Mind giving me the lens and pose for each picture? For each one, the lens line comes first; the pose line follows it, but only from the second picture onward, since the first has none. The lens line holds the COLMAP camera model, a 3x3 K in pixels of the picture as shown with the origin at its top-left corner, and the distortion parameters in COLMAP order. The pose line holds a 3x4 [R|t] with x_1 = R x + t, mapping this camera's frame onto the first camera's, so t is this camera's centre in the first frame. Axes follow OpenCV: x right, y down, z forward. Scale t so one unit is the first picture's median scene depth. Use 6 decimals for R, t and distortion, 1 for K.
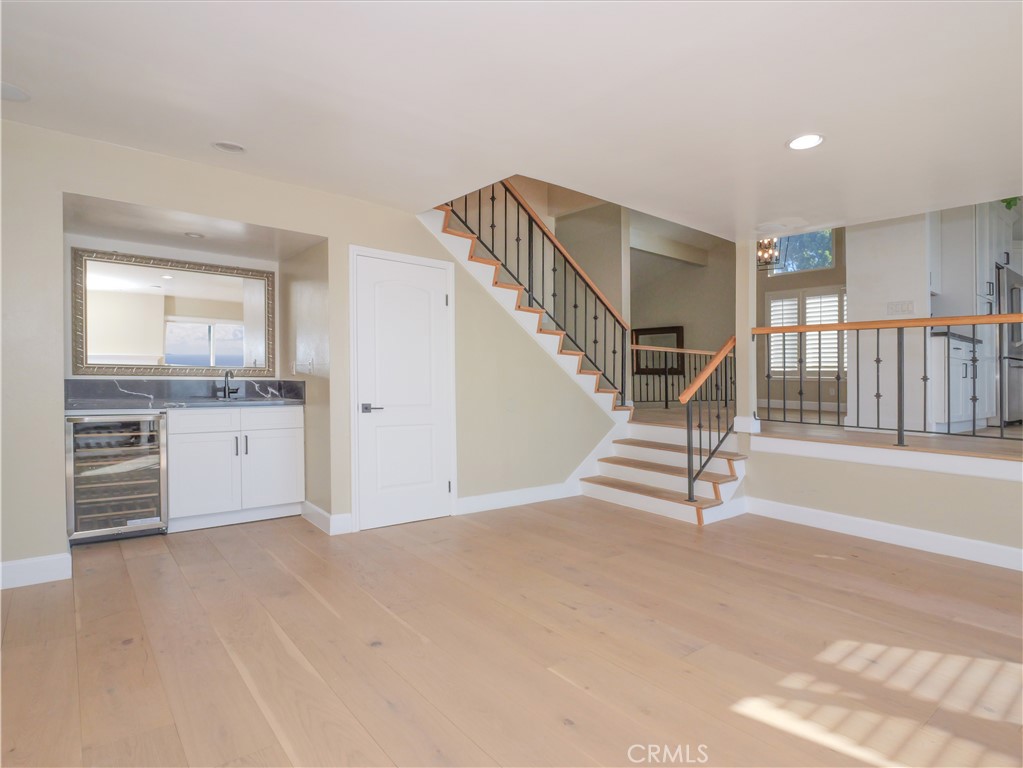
lens RADIAL K [[551.6, 0, 516.9], [0, 551.6, 388.4], [0, 0, 1]] dist [-0.002063, -0.000894]
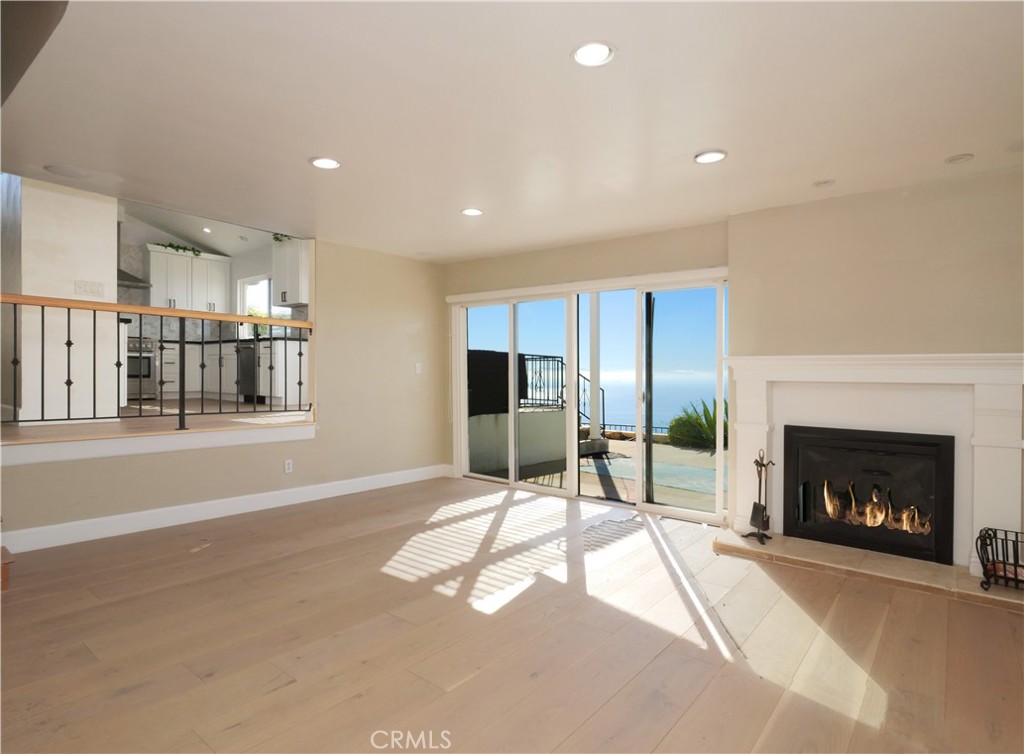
lens RADIAL K [[563.3, 0, 518.4], [0, 563.3, 366.7], [0, 0, 1]] dist [-0.000574, -0.000461]
pose [[-0.204494, -0.008155, 0.978834, -0.537904], [0.000962, 0.999963, 0.008531, -0.027330], [-0.978867, 0.002686, -0.204479, 0.649242]]
